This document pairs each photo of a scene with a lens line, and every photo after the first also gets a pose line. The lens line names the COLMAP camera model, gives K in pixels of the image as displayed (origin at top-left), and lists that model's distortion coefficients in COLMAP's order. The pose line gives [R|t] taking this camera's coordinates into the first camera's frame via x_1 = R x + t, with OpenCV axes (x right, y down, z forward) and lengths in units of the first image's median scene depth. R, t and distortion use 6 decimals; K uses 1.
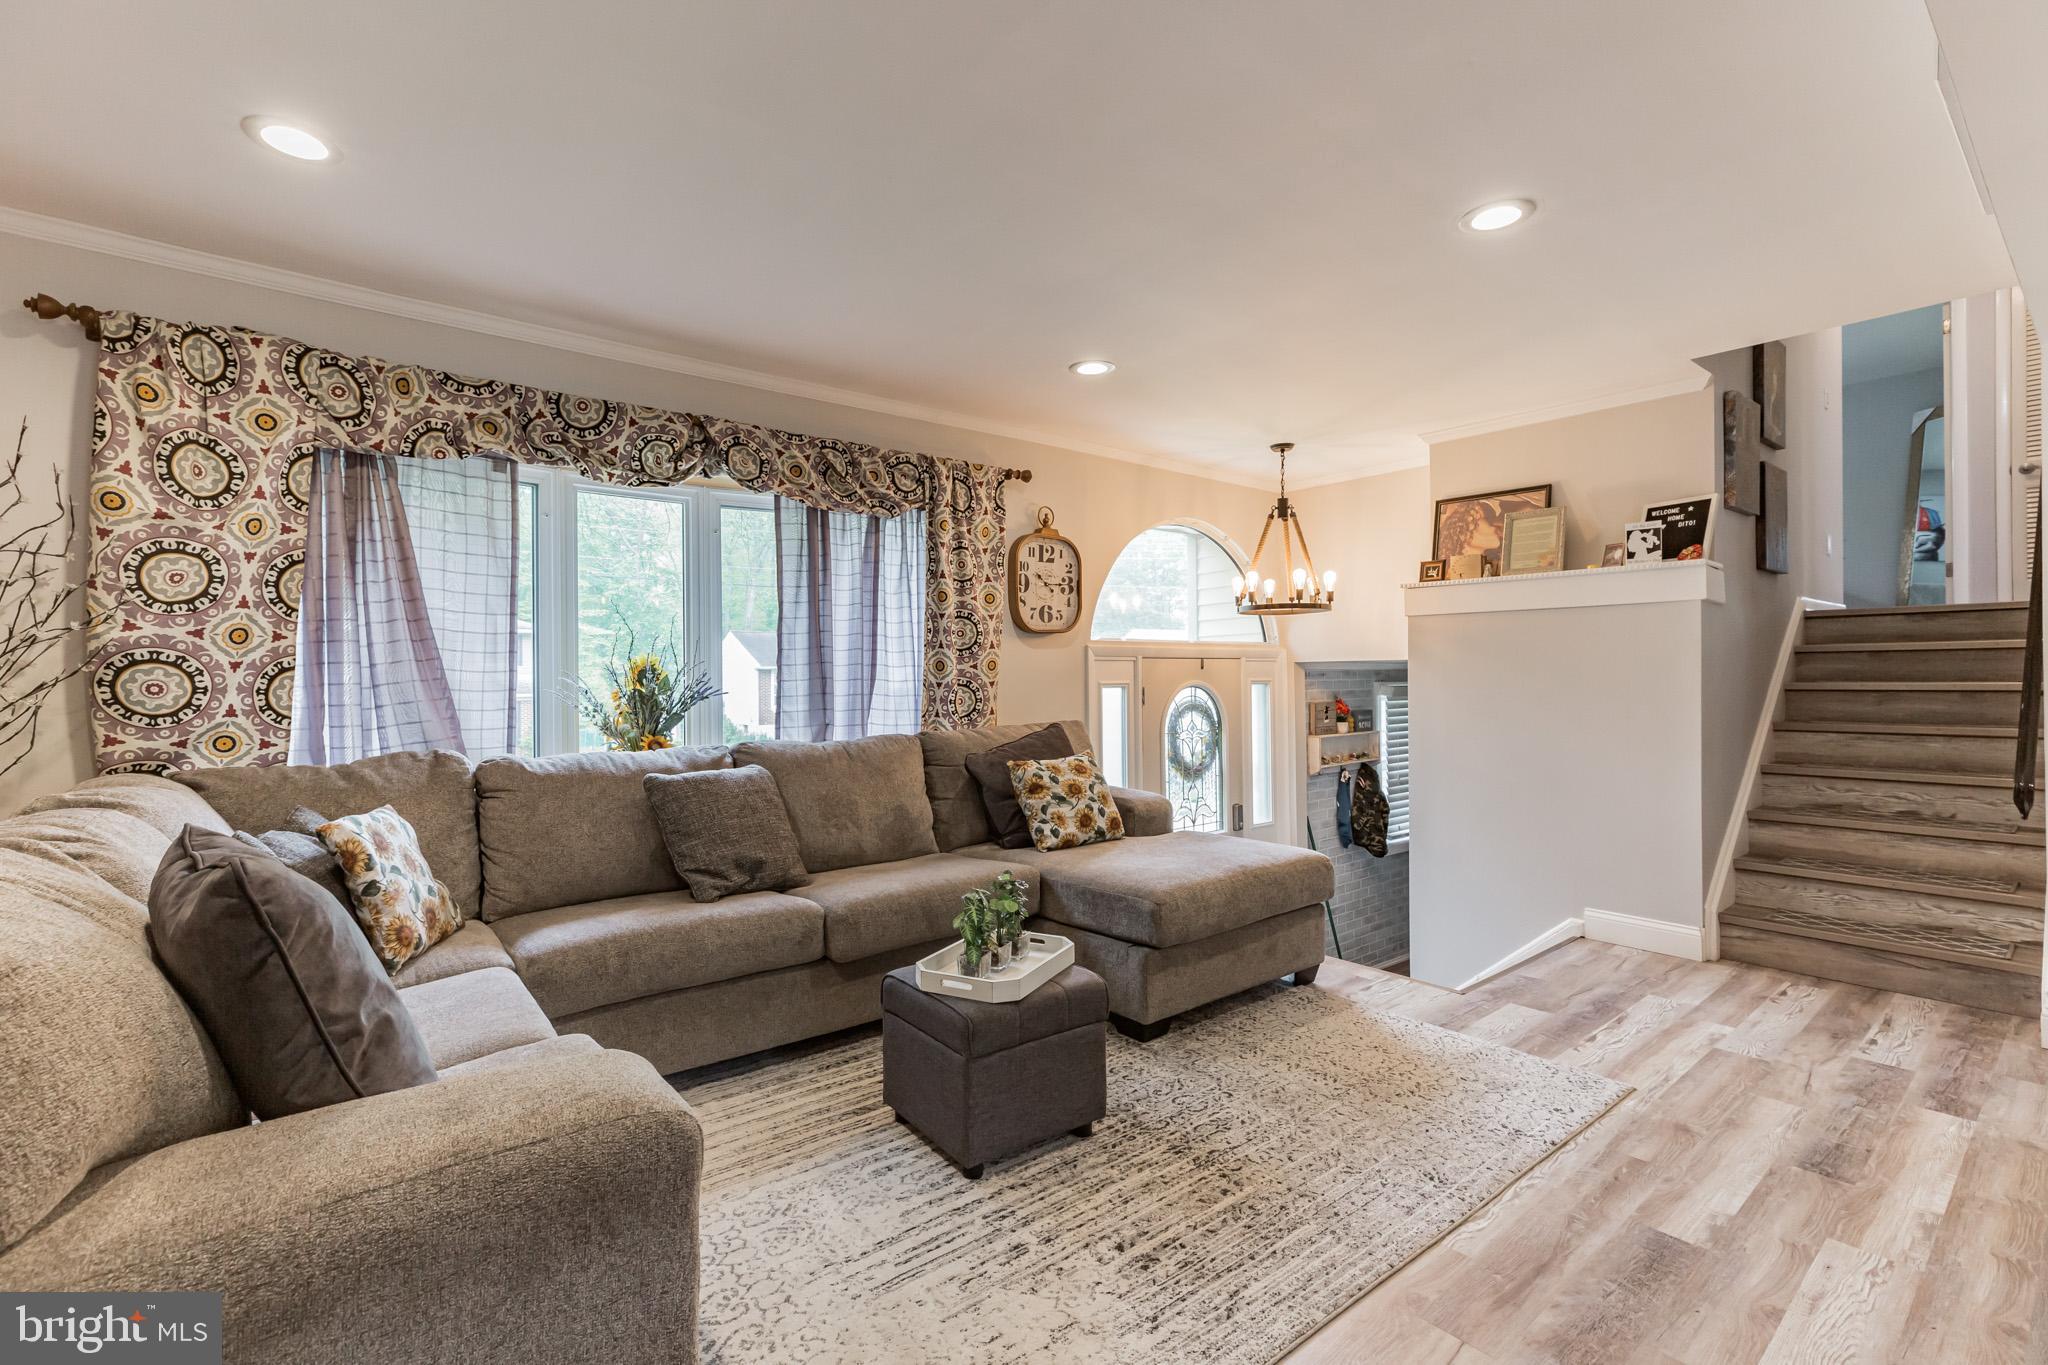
lens RADIAL K [[900.9, 0, 1033.6], [0, 900.9, 673.4], [0, 0, 1]] dist [0.004707, 0.000666]
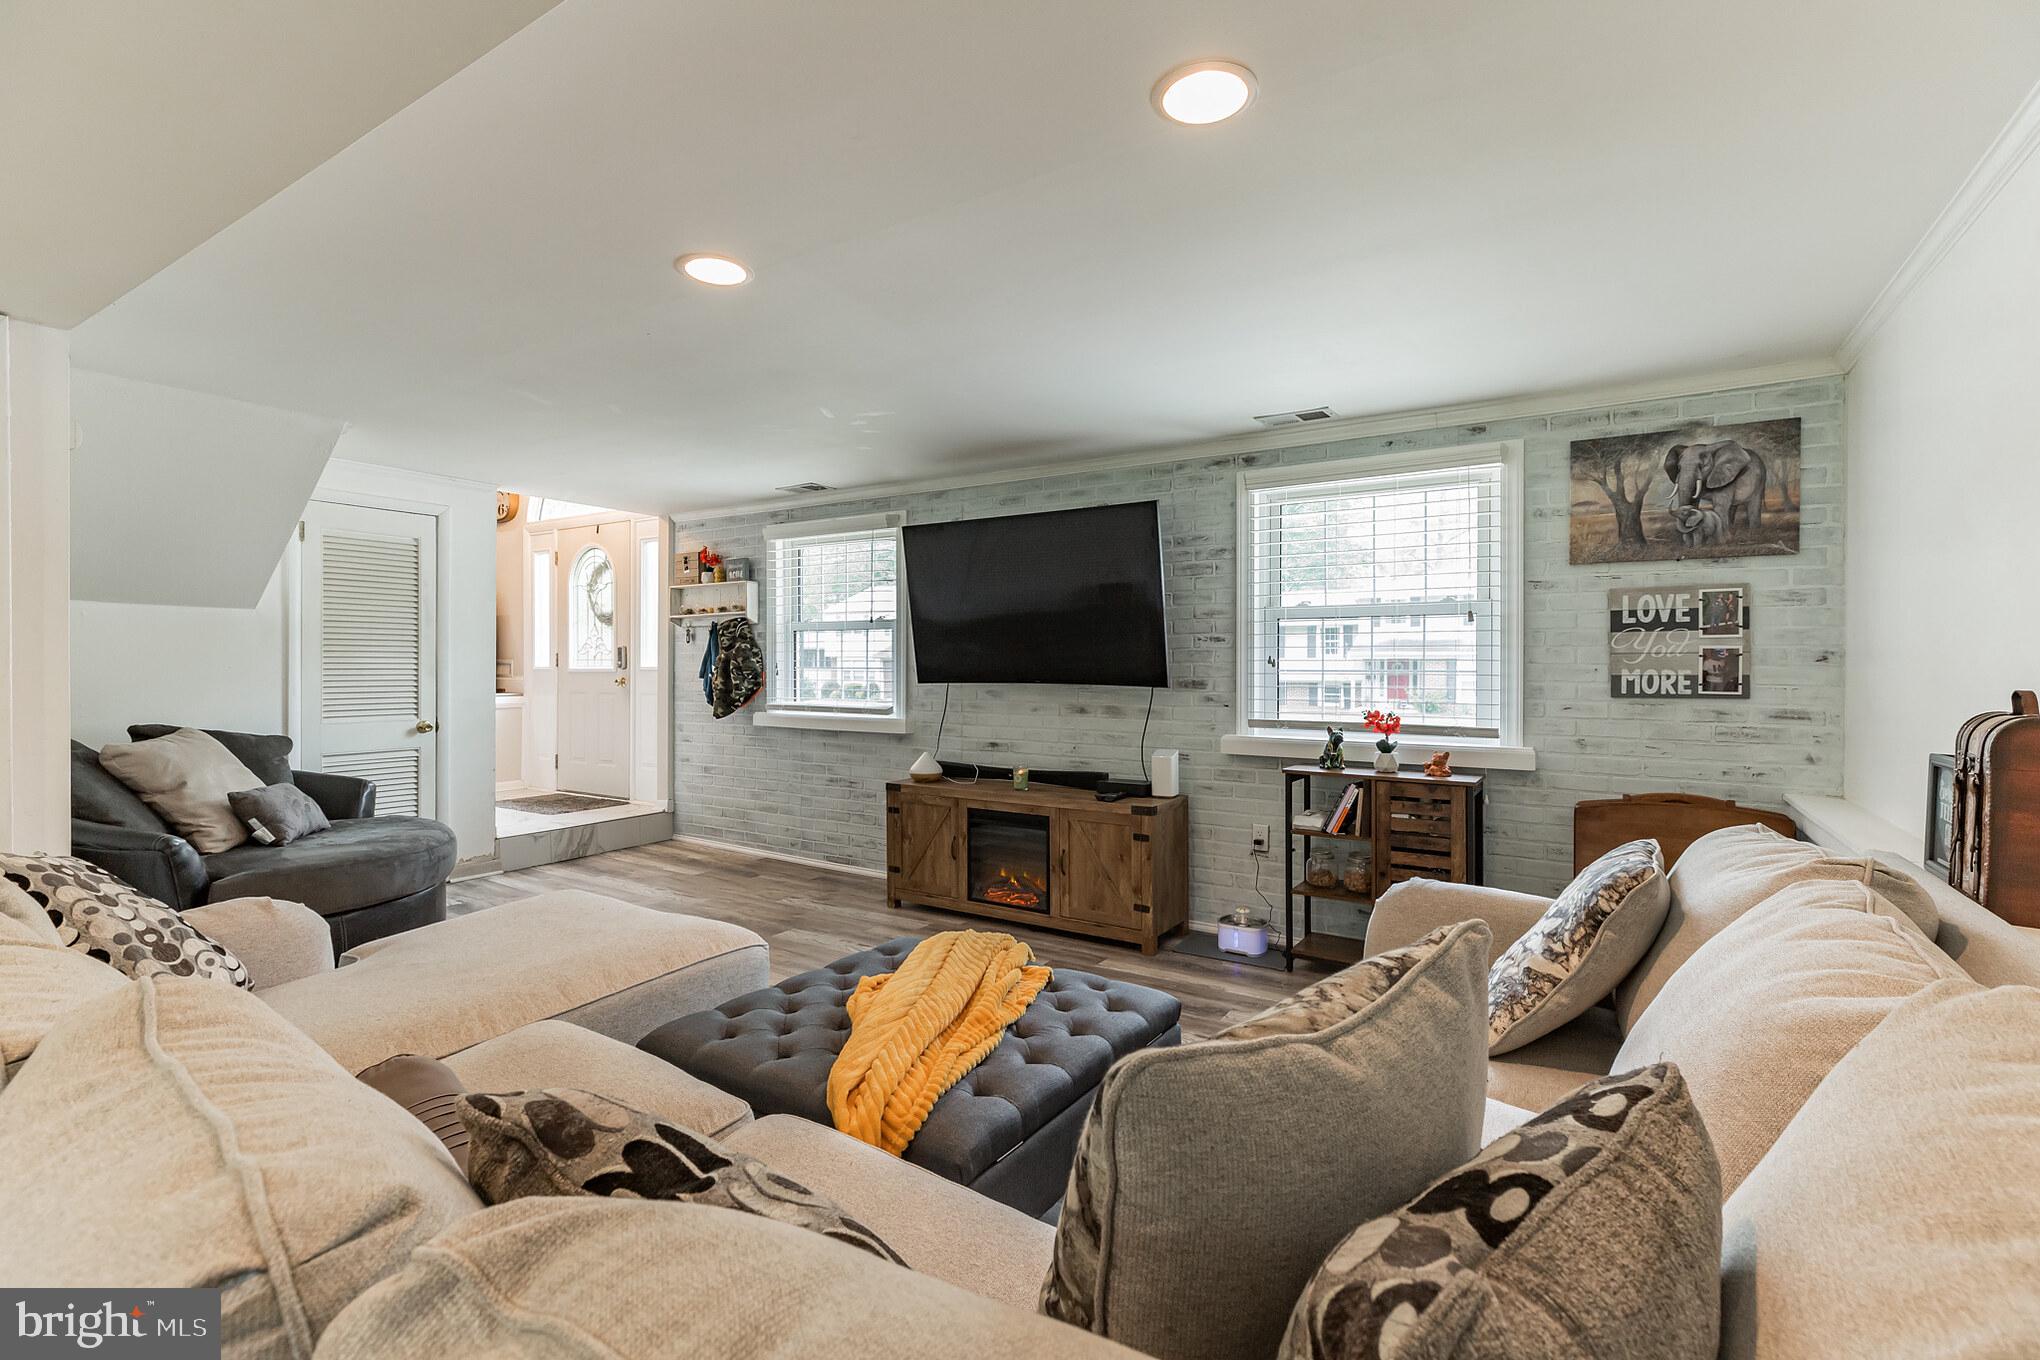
lens RADIAL K [[897.4, 0, 1029.6], [0, 897.4, 670.9], [0, 0, 1]] dist [0.004707, 0.000666]
pose [[0.324434, 0.009548, -0.945860, 2.292607], [0.001777, 0.999941, 0.010703, 0.252547], [0.945907, -0.005153, 0.324398, 1.720565]]
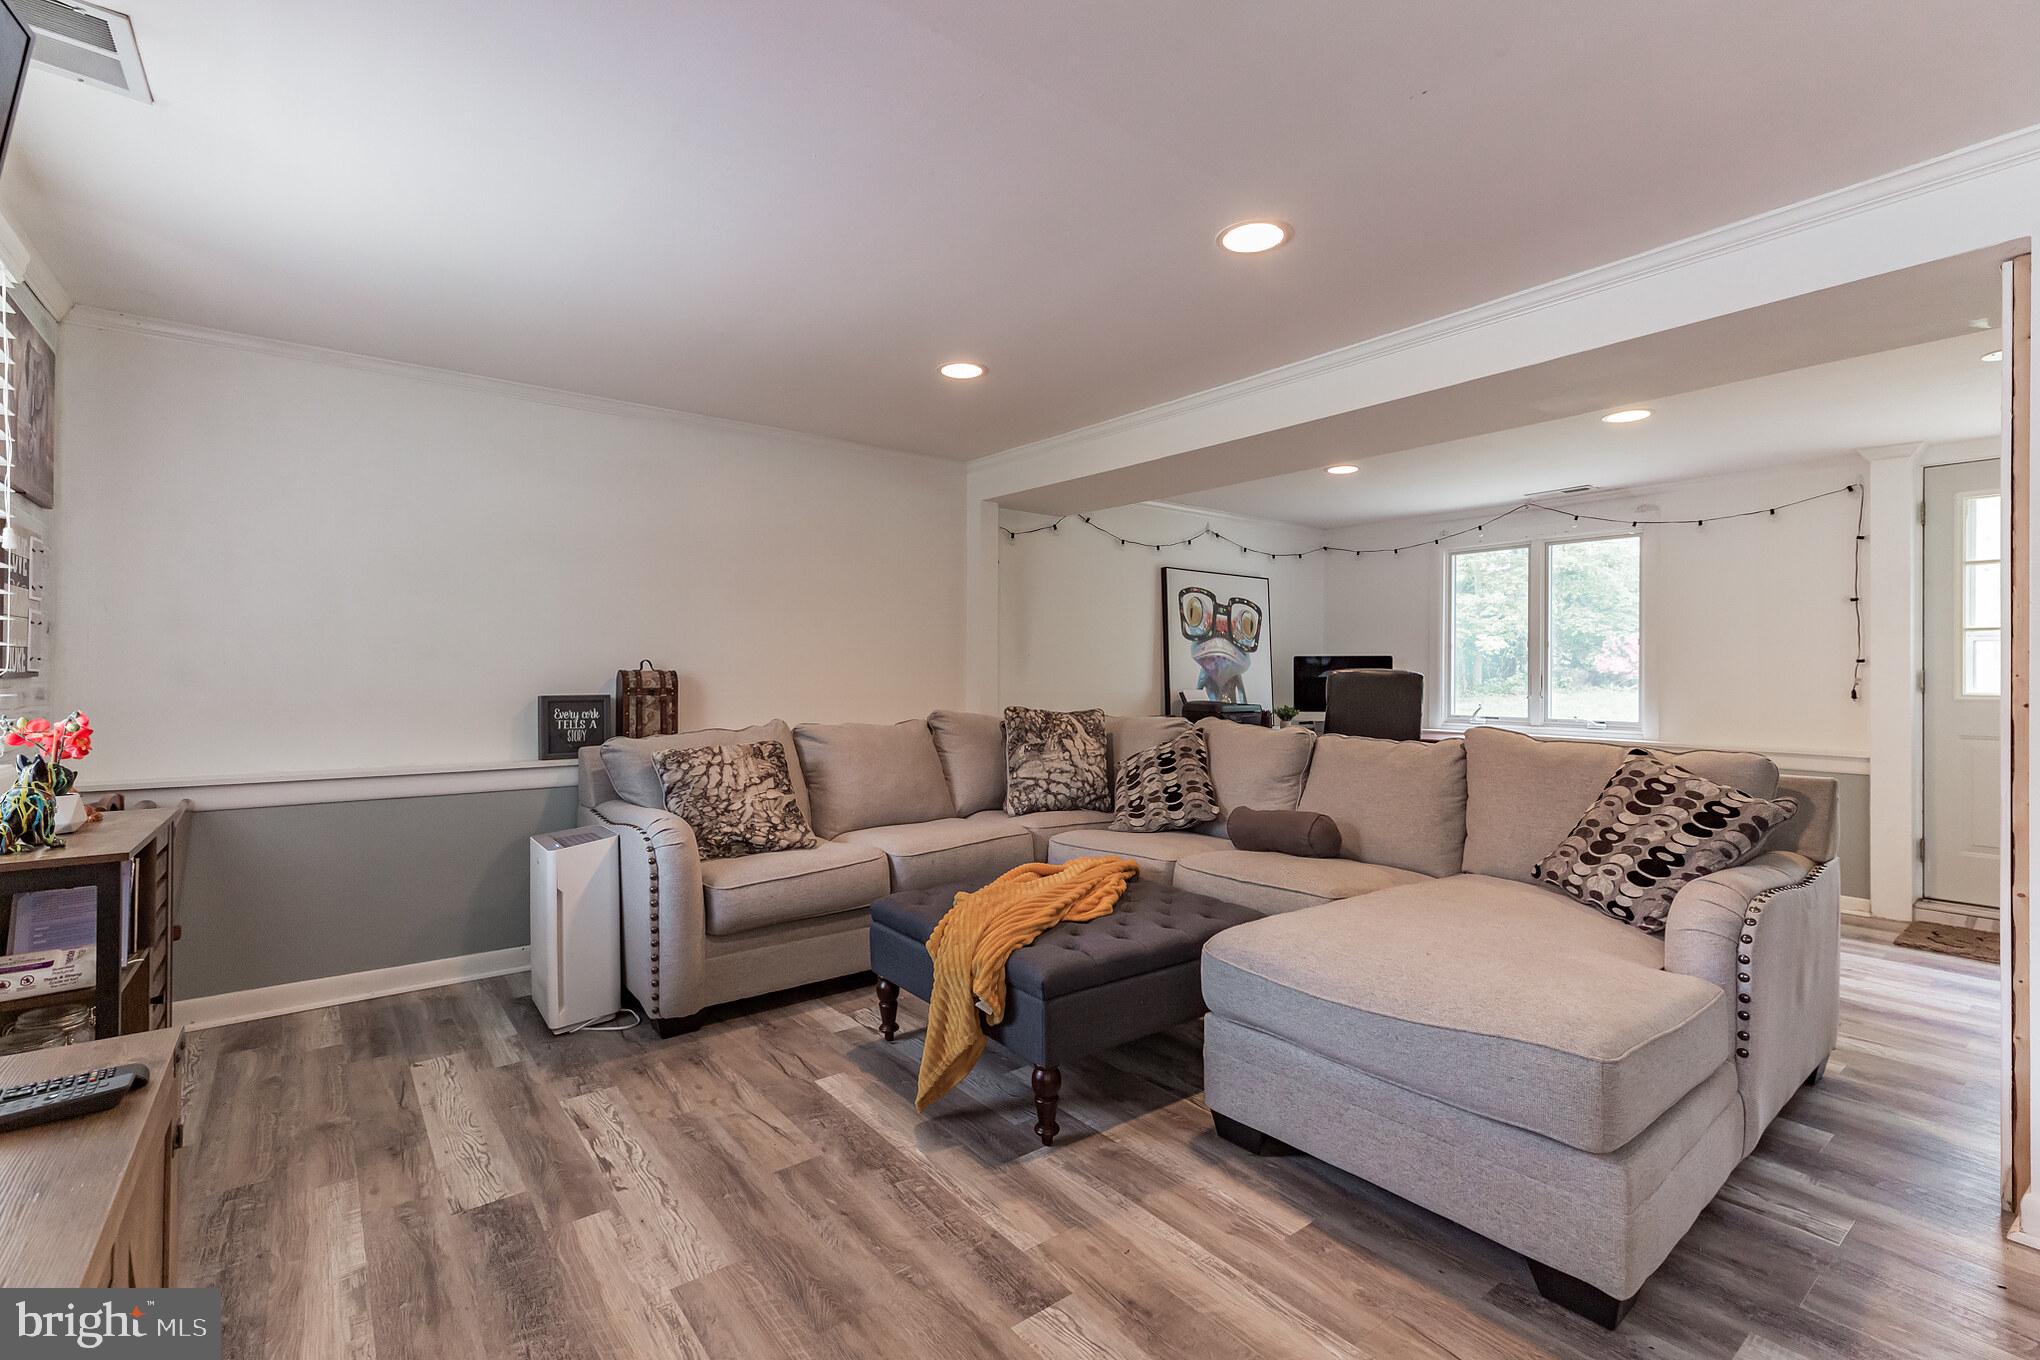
lens RADIAL K [[918.9, 0, 1028.3], [0, 918.9, 667.1], [0, 0, 1]] dist [0.002727, 0.000203]
pose [[0.021438, 0.014805, 0.999661, 1.016444], [-0.008120, 0.999860, -0.014634, 0.280050], [-0.999737, -0.007804, 0.021556, 1.851609]]
